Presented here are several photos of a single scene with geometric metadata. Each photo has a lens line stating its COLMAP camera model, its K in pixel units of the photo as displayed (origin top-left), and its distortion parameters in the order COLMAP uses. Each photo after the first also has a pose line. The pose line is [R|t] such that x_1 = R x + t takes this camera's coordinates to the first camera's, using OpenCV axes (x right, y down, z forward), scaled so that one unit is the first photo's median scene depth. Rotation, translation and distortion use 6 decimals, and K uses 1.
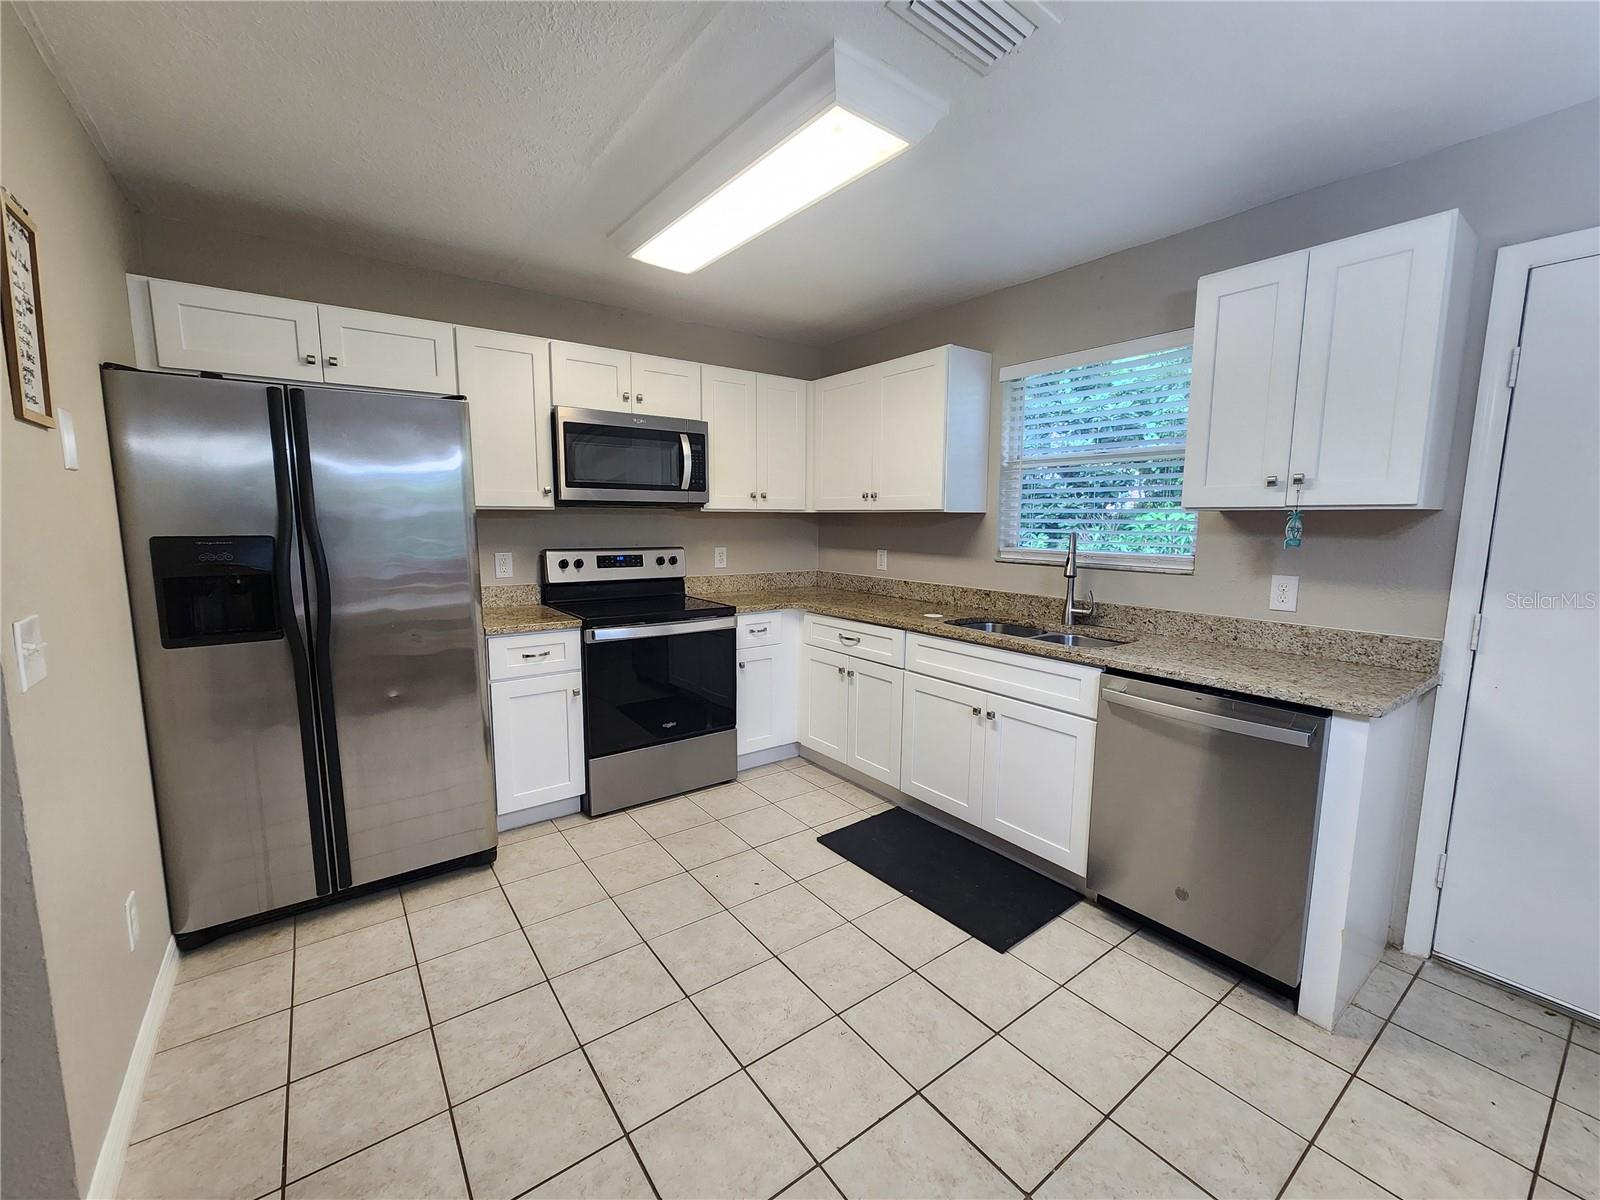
lens RADIAL K [[656.2, 0, 800.1], [0, 656.2, 600.5], [0, 0, 1]] dist [-0.003482, 0.001403]
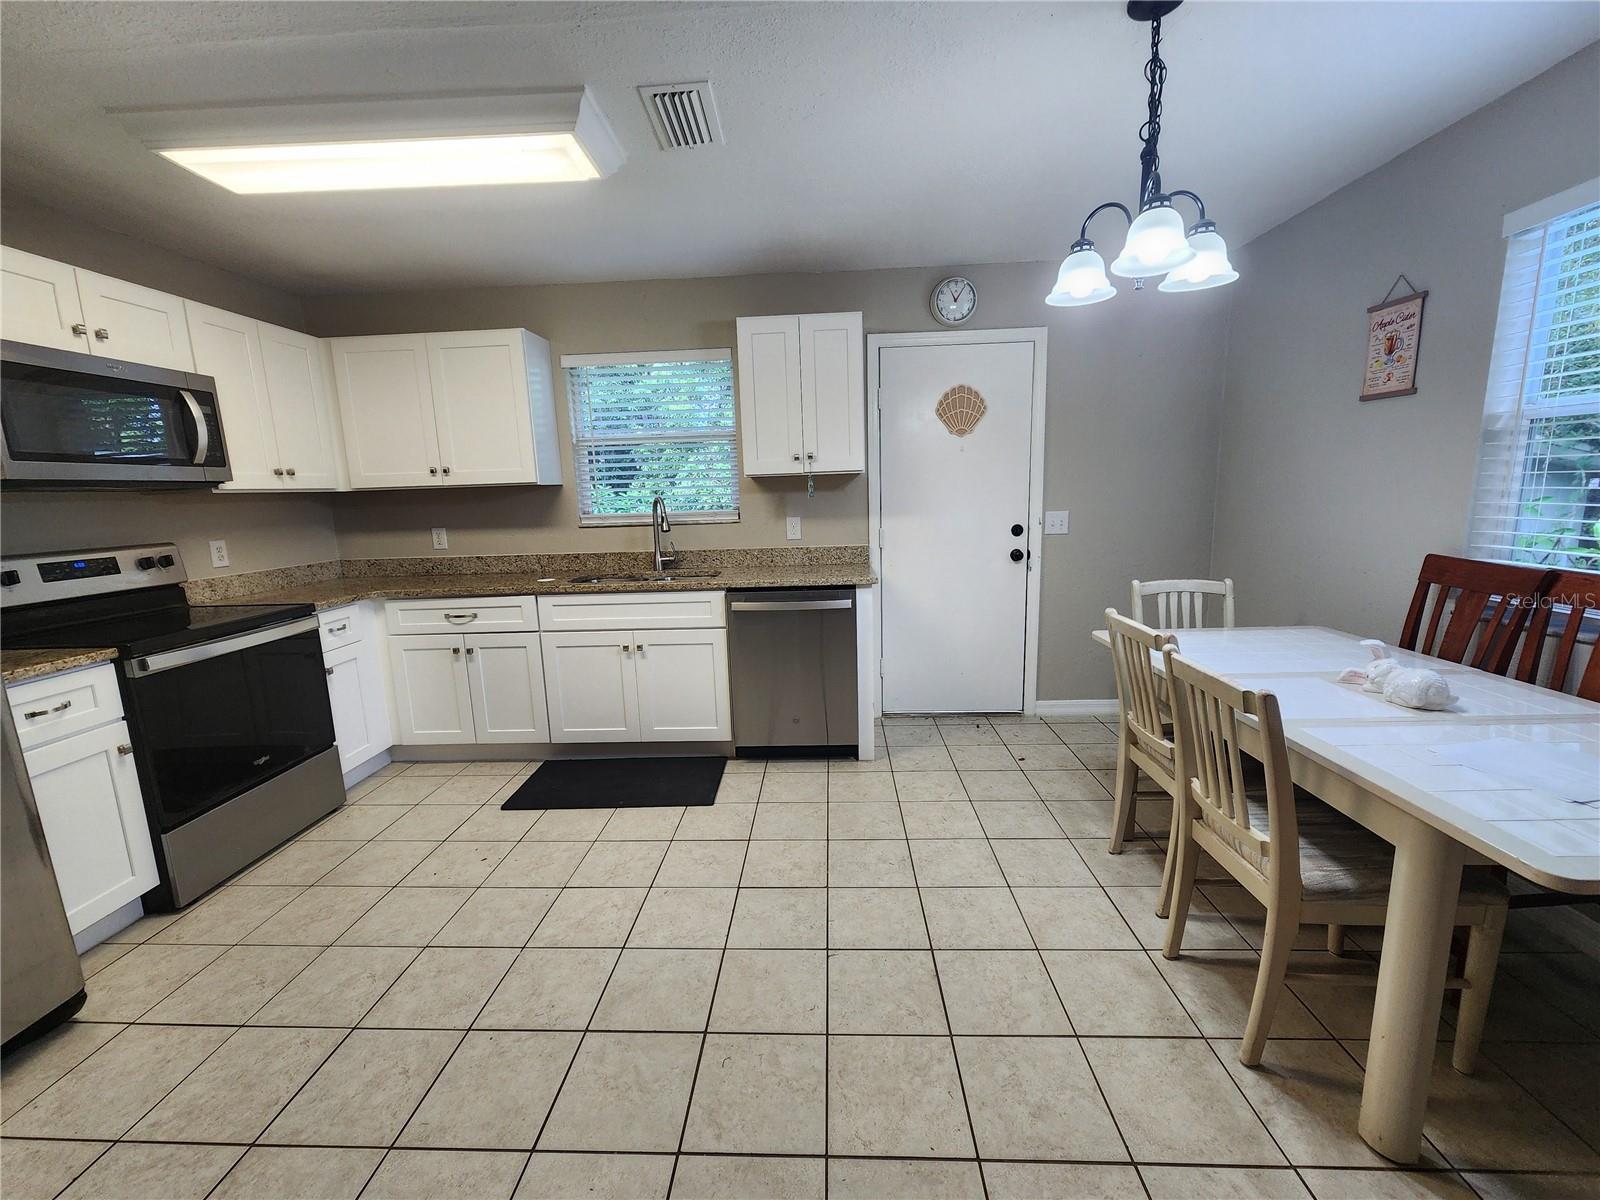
lens RADIAL K [[656.2, 0, 801.0], [0, 656.2, 601.7], [0, 0, 1]] dist [-0.003482, 0.001403]
pose [[0.630046, -0.159022, 0.760101, -0.388158], [0.133561, 0.986413, 0.095660, 0.011044], [-0.764986, 0.041250, 0.642725, -0.023506]]
